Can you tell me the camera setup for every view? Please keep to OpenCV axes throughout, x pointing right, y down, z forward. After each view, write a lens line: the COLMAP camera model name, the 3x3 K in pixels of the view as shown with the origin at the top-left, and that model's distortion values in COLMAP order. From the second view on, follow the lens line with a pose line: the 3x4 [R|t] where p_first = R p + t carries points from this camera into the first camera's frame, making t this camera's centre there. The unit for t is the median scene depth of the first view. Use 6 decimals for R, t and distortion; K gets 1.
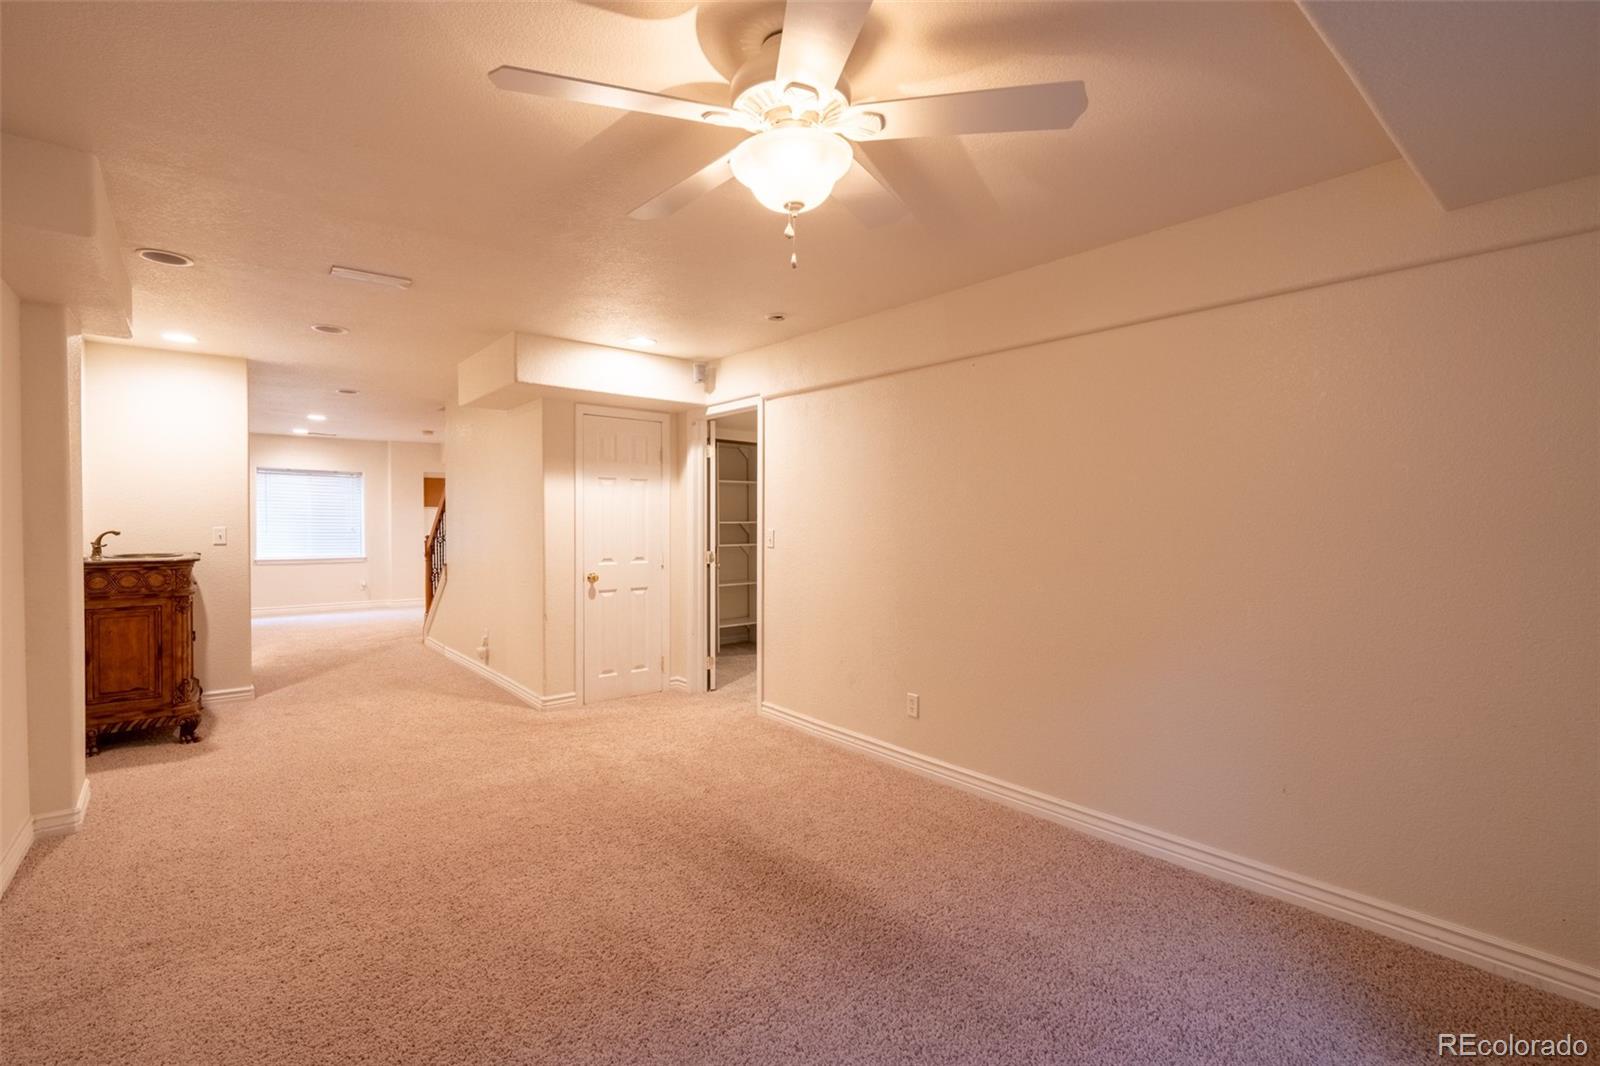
lens RADIAL K [[710.6, 0, 788.5], [0, 710.6, 529.2], [0, 0, 1]] dist [0.001476, 0.000269]
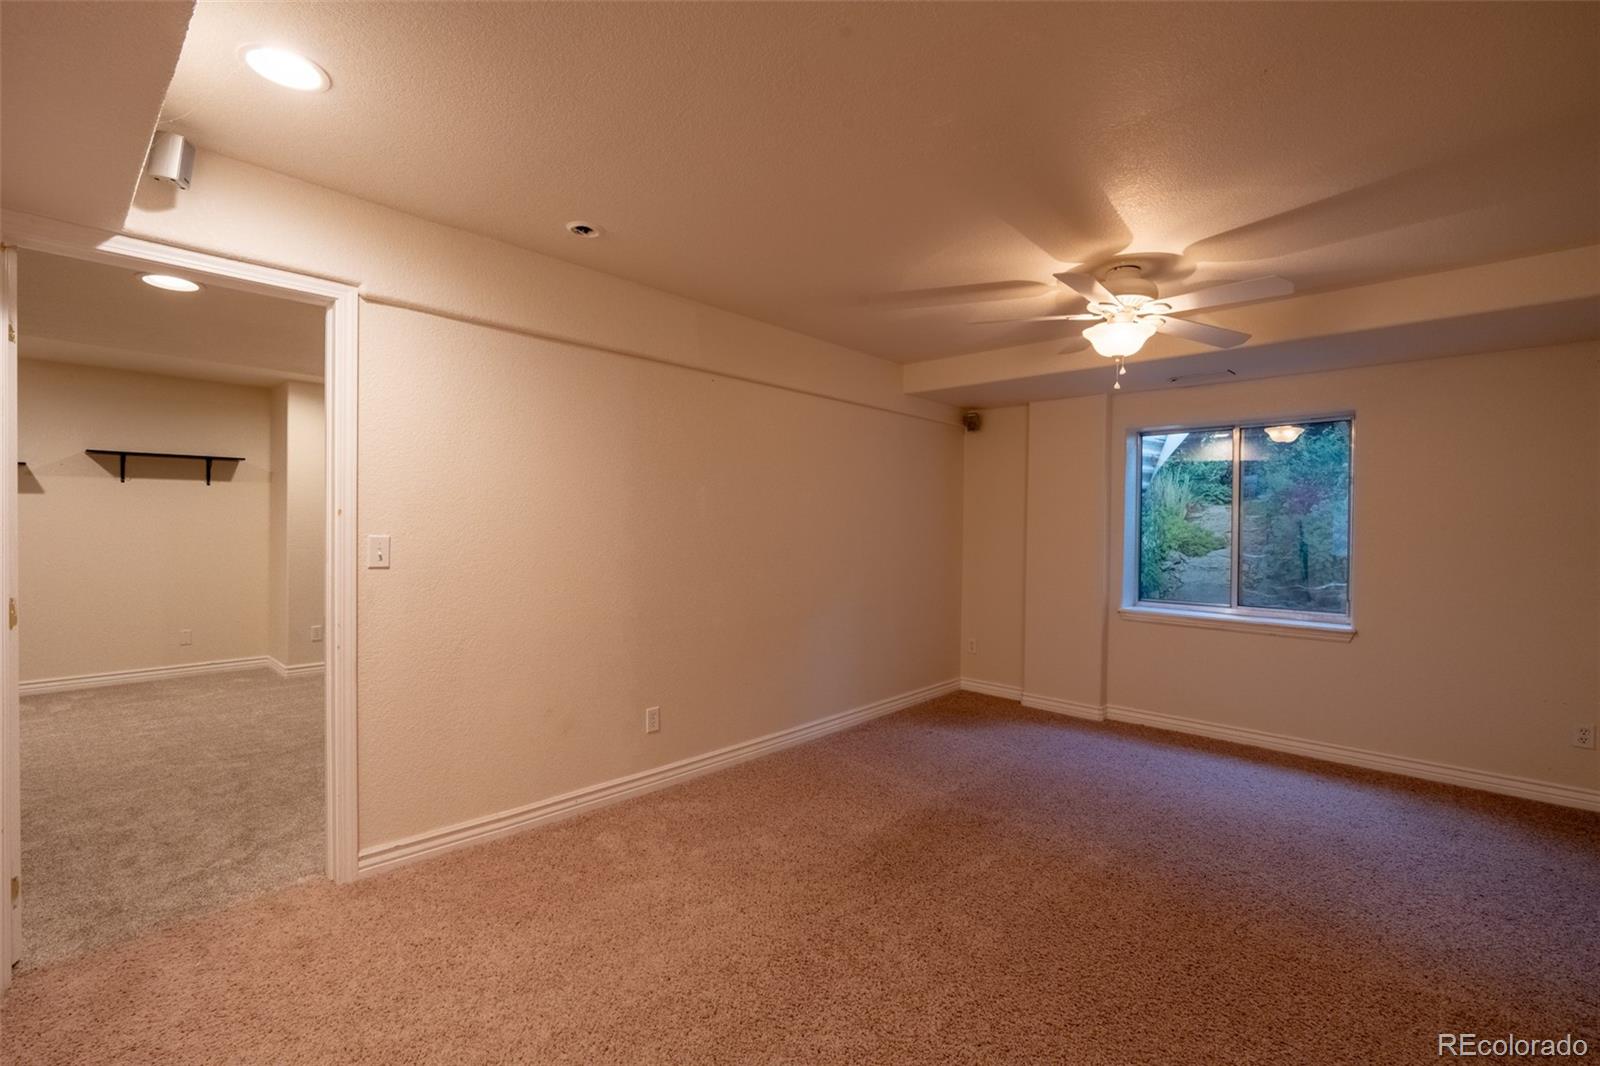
lens RADIAL K [[710.6, 0, 796.5], [0, 710.6, 525.7], [0, 0, 1]] dist [0.001476, 0.000269]
pose [[-0.129893, -0.000855, 0.991528, -0.777641], [0.000118, 1.000000, 0.000878, -0.007328], [-0.991528, 0.000231, -0.129893, 0.938669]]
